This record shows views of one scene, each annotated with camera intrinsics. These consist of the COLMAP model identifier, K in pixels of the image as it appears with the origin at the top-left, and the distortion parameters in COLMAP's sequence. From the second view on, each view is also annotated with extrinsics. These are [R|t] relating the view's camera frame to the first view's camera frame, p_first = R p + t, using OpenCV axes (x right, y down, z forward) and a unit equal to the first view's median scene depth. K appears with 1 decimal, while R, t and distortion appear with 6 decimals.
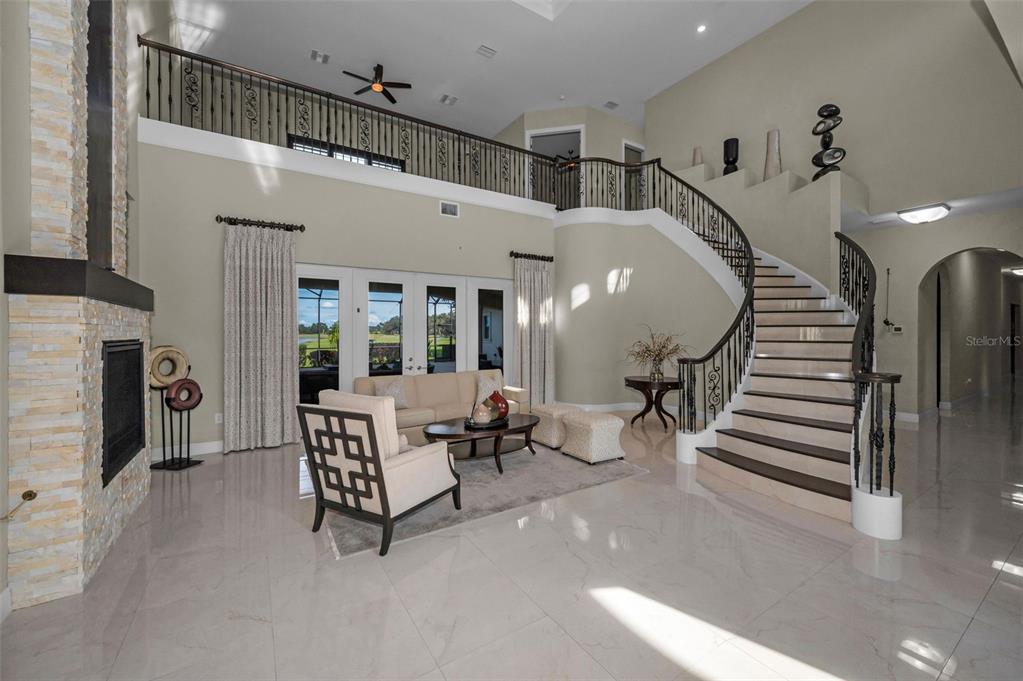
lens RADIAL K [[400.9, 0, 511.7], [0, 400.9, 334.1], [0, 0, 1]] dist [-0.000818, -0.000032]
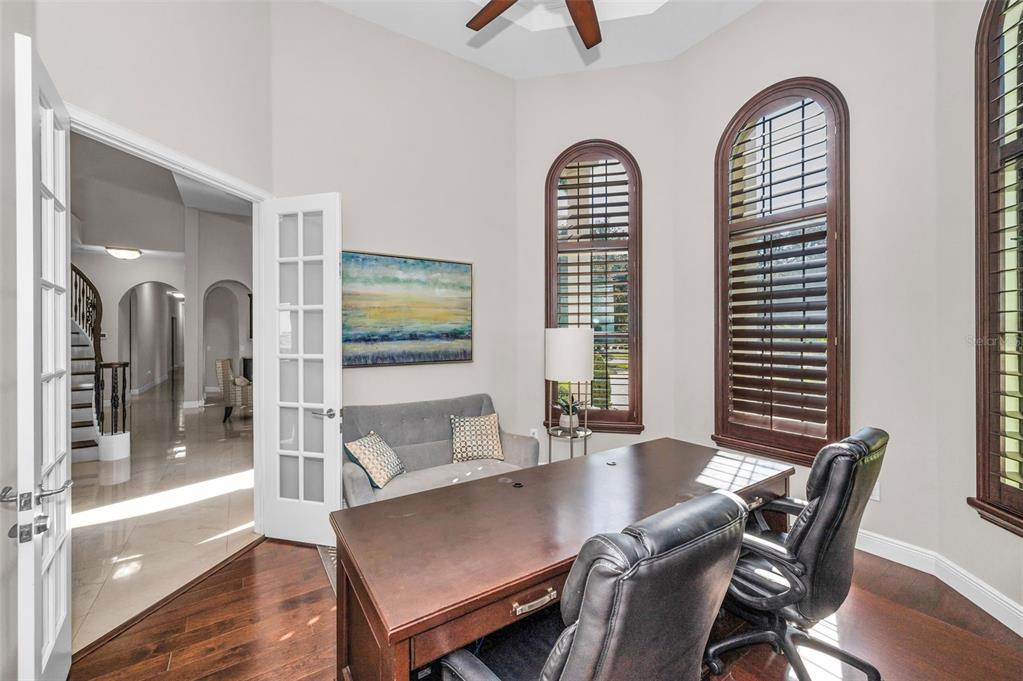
lens RADIAL K [[400.9, 0, 507.6], [0, 400.9, 336.9], [0, 0, 1]] dist [-0.000818, -0.000032]
pose [[-0.025926, 0.001525, 0.999663, -0.568403], [0.003580, 0.999993, -0.001432, -0.001148], [-0.999657, 0.003542, -0.025931, -0.422215]]
